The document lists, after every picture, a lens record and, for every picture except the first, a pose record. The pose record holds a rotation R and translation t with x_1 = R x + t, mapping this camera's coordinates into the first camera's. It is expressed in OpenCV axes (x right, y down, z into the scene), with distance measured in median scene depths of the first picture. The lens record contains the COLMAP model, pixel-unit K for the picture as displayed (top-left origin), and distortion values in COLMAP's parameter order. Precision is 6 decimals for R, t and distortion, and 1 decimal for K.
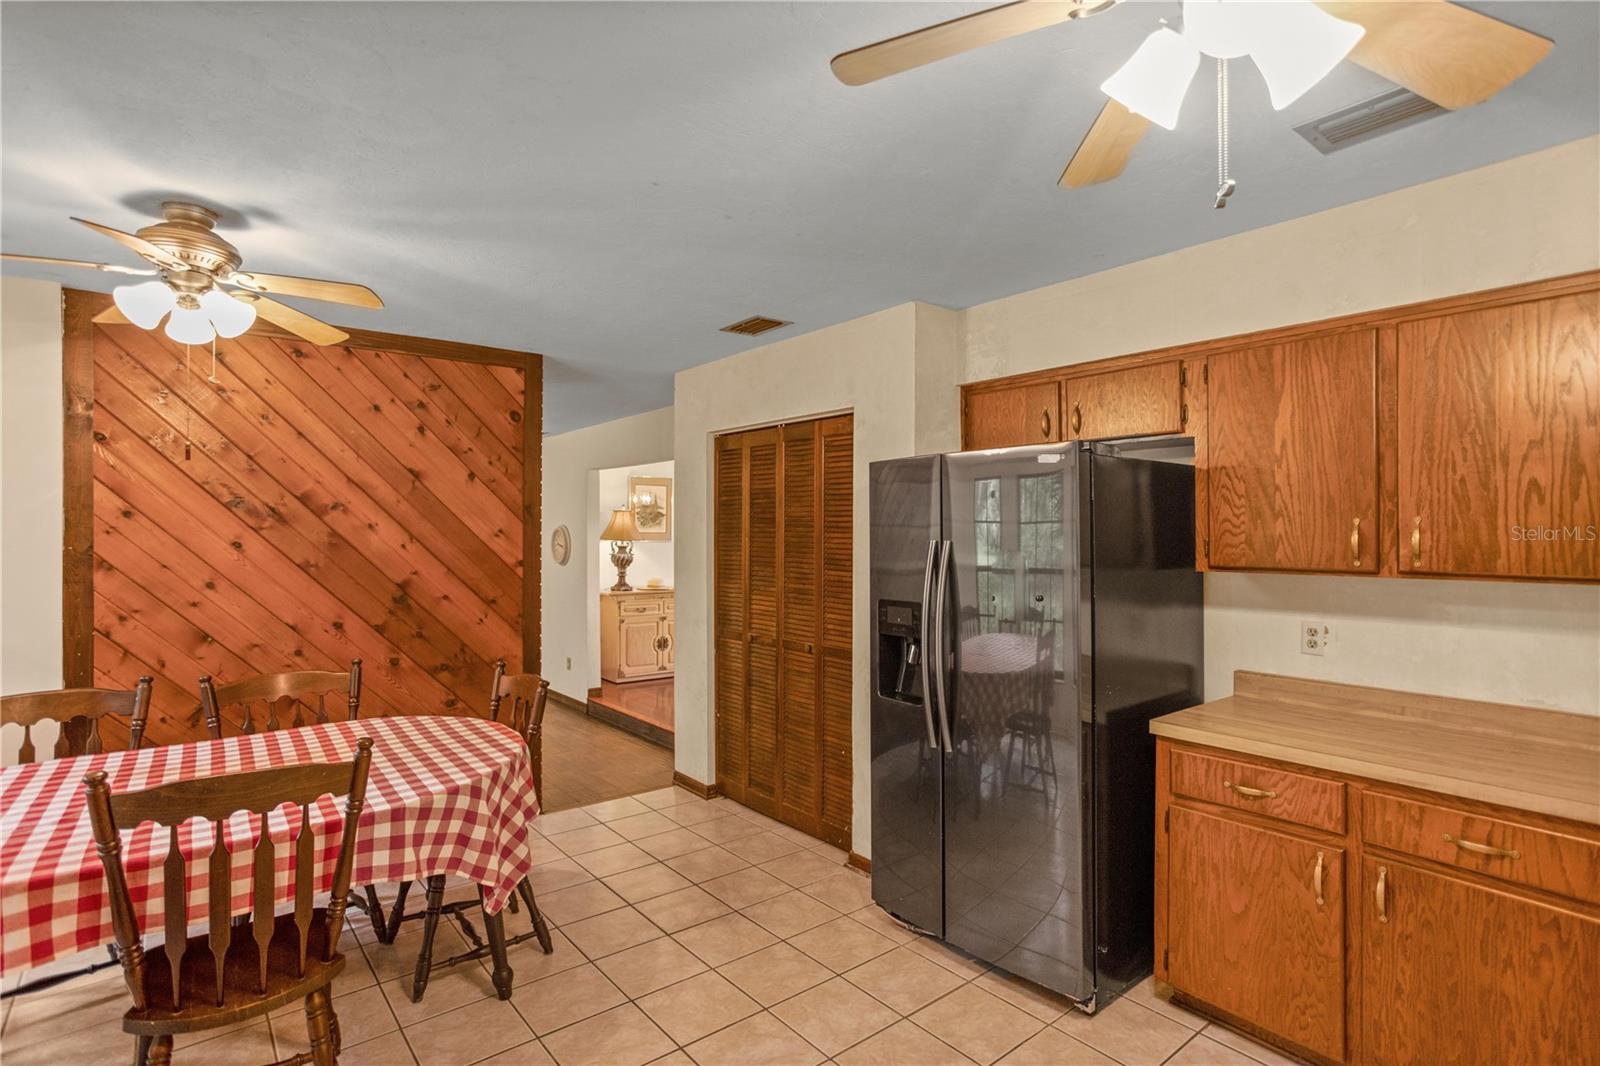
lens RADIAL K [[784.6, 0, 803.8], [0, 784.6, 535.8], [0, 0, 1]] dist [-0.049353, 0.030866]
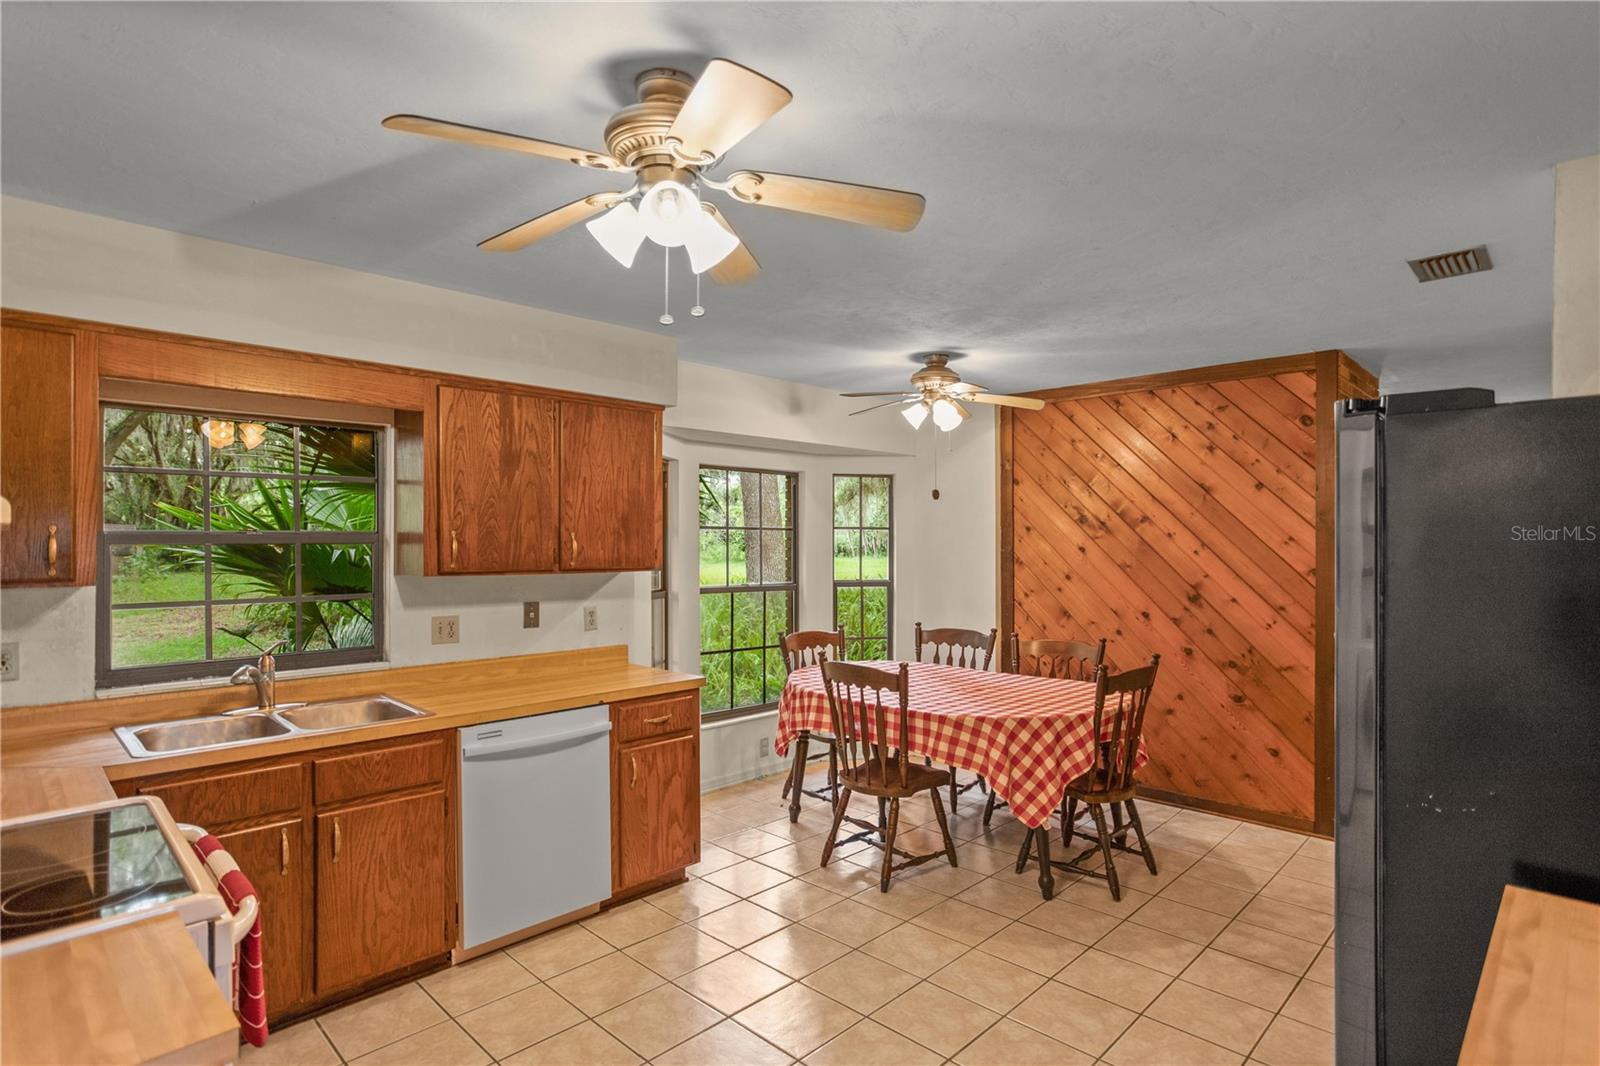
lens RADIAL K [[784.6, 0, 803.8], [0, 784.6, 535.8], [0, 0, 1]] dist [-0.049353, 0.030866]
pose [[0.157241, -0.007027, -0.987535, 0.546382], [-0.001000, 0.999973, -0.007275, -0.002044], [0.987560, 0.002131, 0.157230, 0.254177]]
